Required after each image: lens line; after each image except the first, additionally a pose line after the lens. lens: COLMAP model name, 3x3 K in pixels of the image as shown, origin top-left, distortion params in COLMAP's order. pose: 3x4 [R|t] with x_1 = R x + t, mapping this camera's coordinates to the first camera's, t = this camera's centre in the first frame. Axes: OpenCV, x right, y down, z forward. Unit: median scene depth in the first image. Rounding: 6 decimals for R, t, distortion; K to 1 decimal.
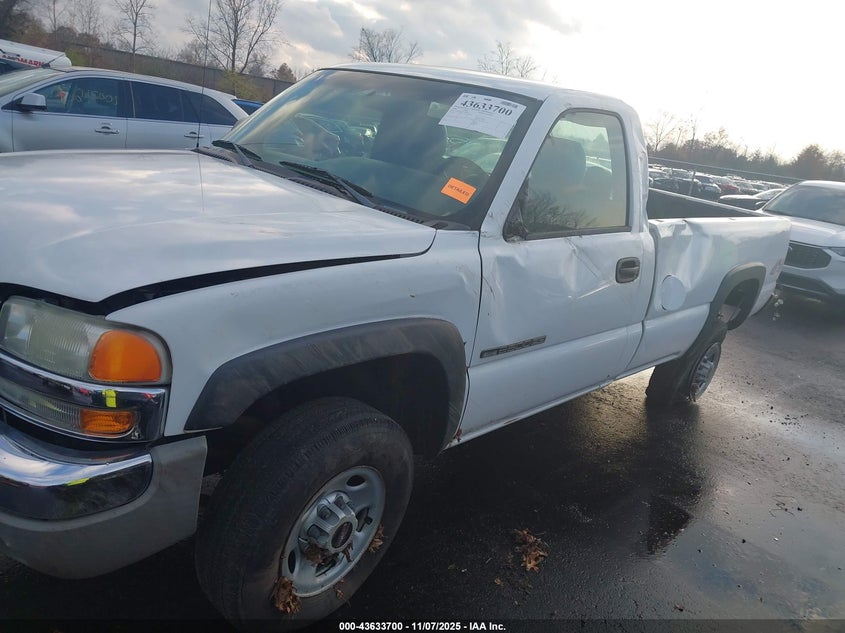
lens RADIAL K [[662.4, 0, 426.7], [0, 662.4, 317.2], [0, 0, 1]] dist [0.002972, 0.013675]
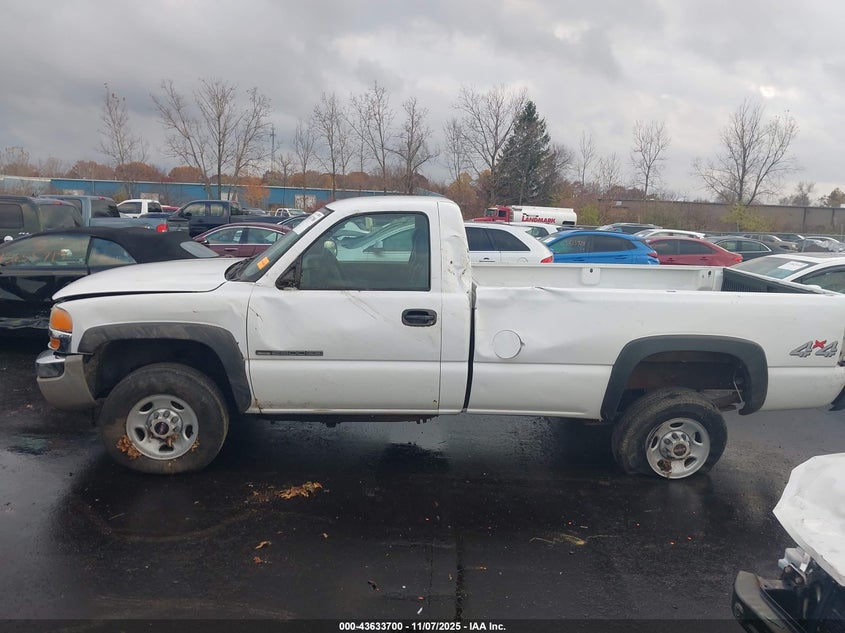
lens RADIAL K [[662.4, 0, 426.7], [0, 662.4, 317.2], [0, 0, 1]] dist [0.002972, 0.013675]
pose [[0.727856, -0.014026, -0.685587, 1.646578], [-0.123138, 0.980866, -0.150796, 0.176806], [0.674584, 0.194179, 0.712202, 0.028381]]
